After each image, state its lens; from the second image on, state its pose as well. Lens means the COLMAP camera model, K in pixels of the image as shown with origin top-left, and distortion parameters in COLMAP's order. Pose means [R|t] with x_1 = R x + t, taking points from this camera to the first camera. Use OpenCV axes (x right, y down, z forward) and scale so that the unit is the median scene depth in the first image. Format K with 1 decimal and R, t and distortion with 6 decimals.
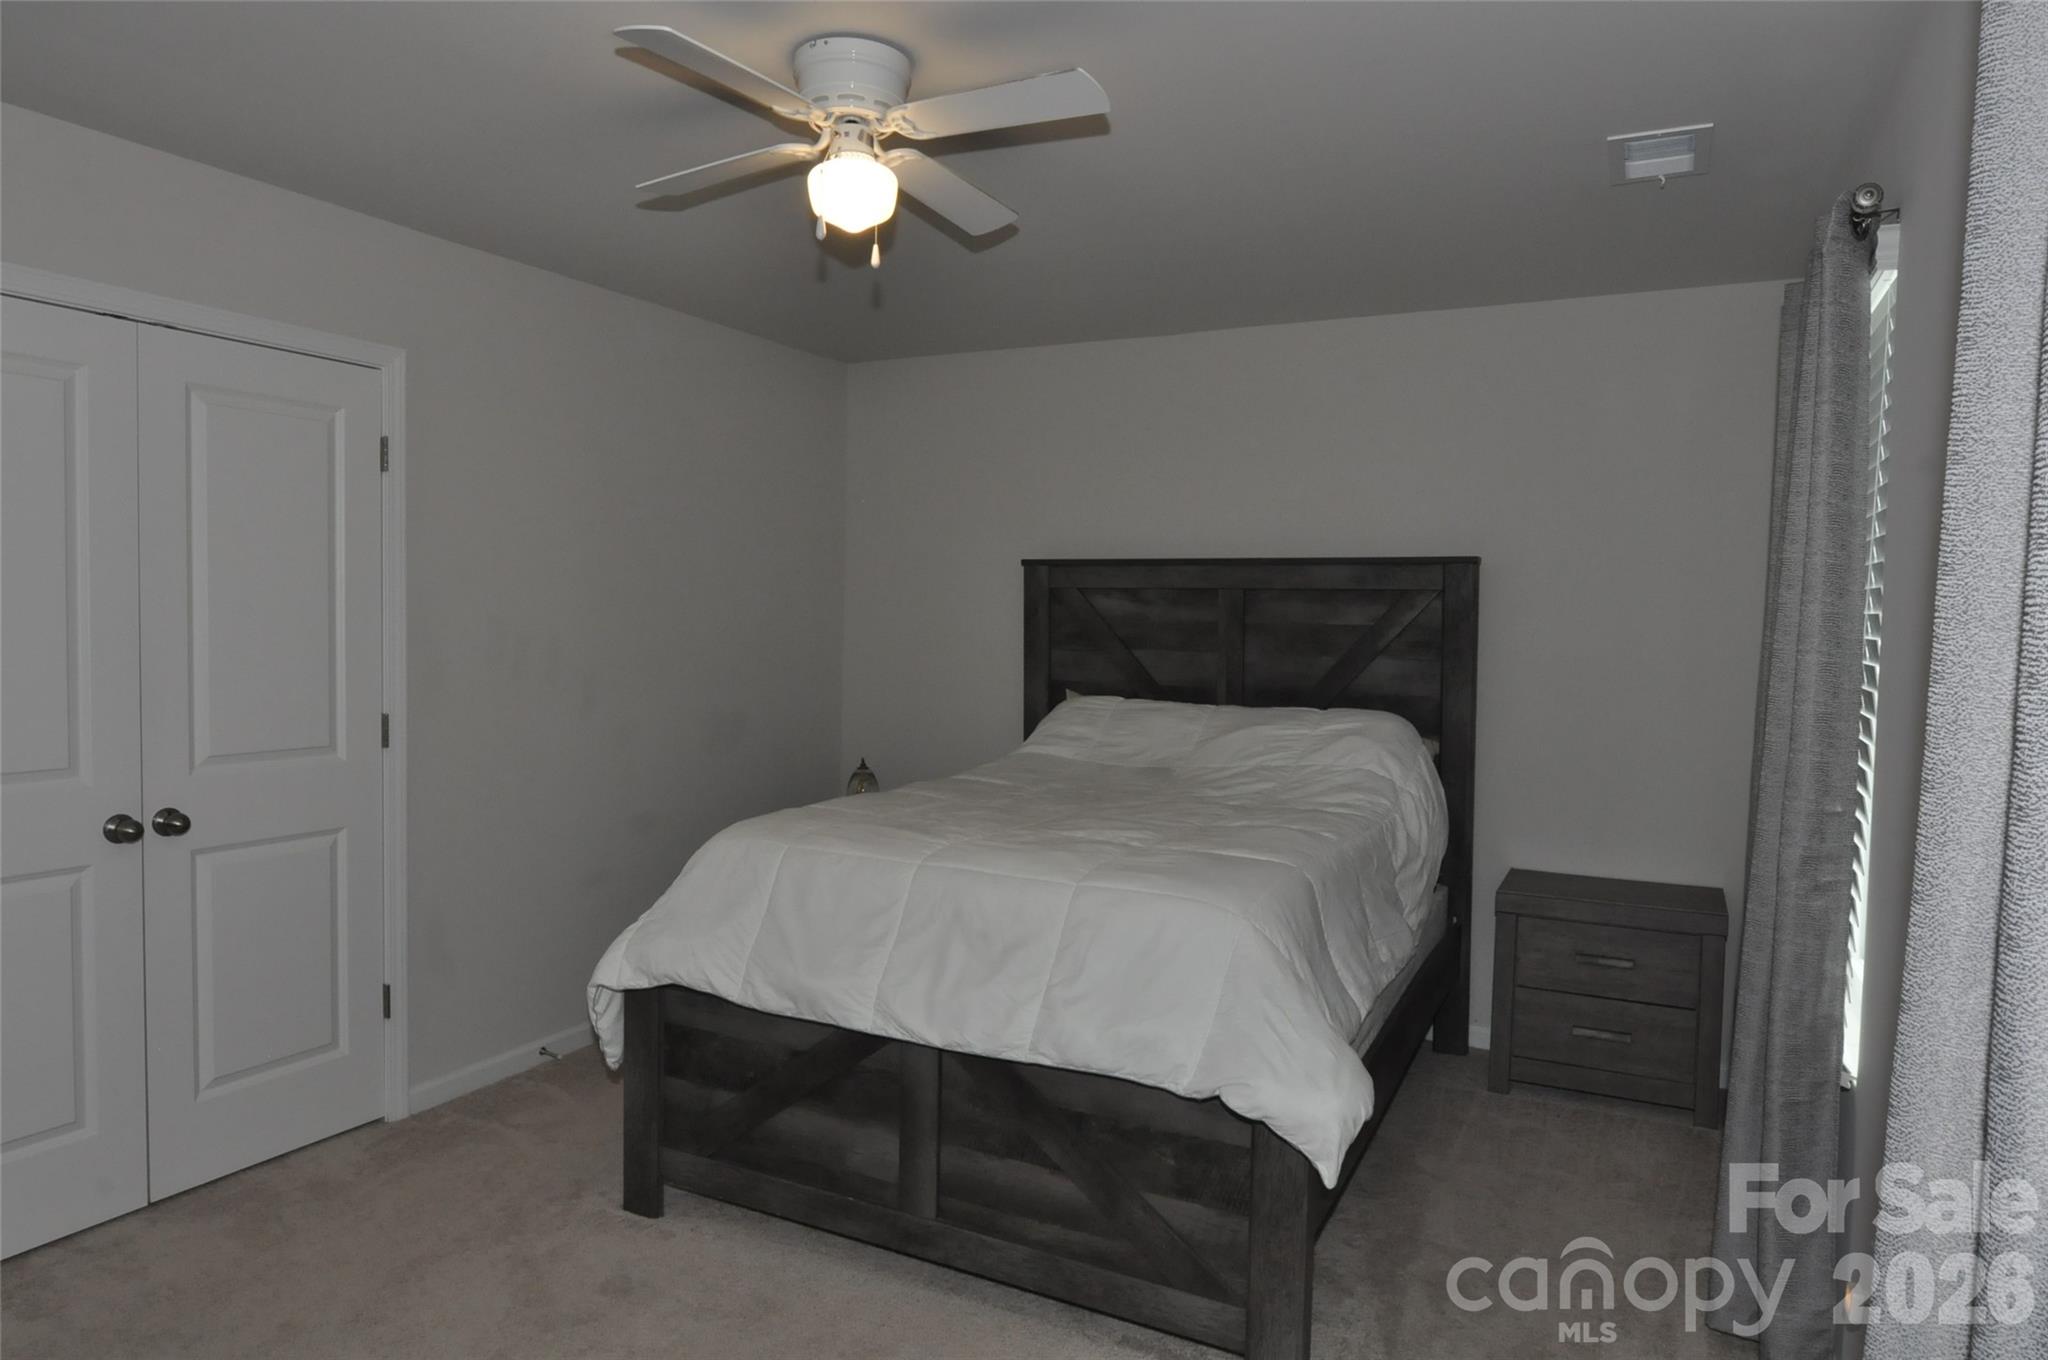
lens RADIAL K [[1259.8, 0, 1027.5], [0, 1259.8, 681.2], [0, 0, 1]] dist [-0.004953, -0.008734]
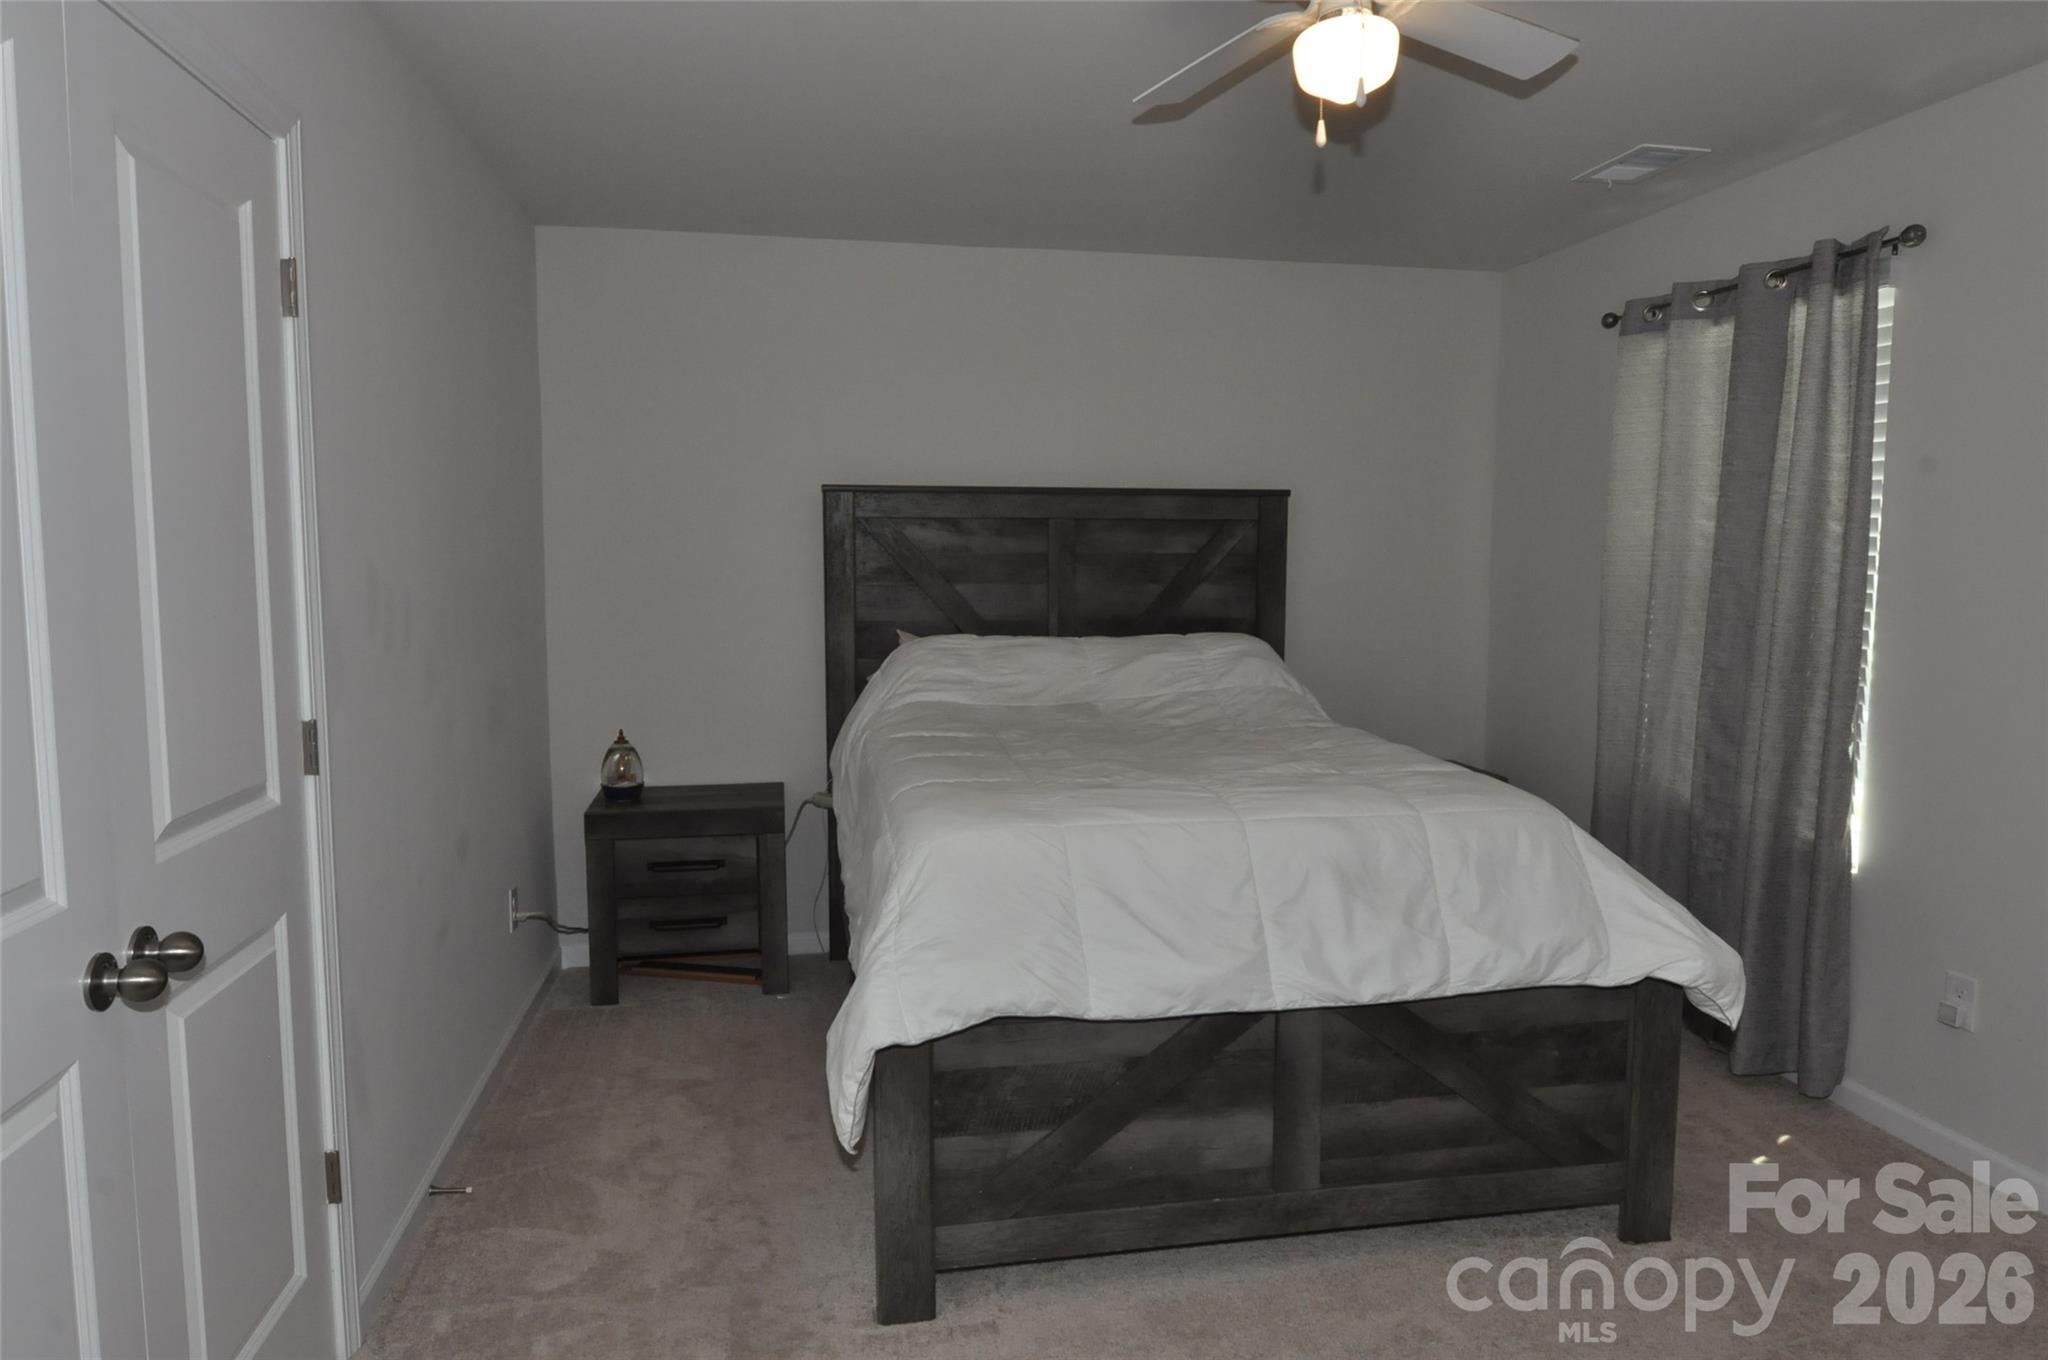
lens RADIAL K [[1259.8, 0, 1034.1], [0, 1259.8, 679.6], [0, 0, 1]] dist [-0.004953, -0.008734]
pose [[0.786960, -0.075009, 0.612427, -0.696358], [0.043259, 0.996848, 0.066505, -0.021359], [-0.615485, -0.025844, 0.787725, 0.349882]]
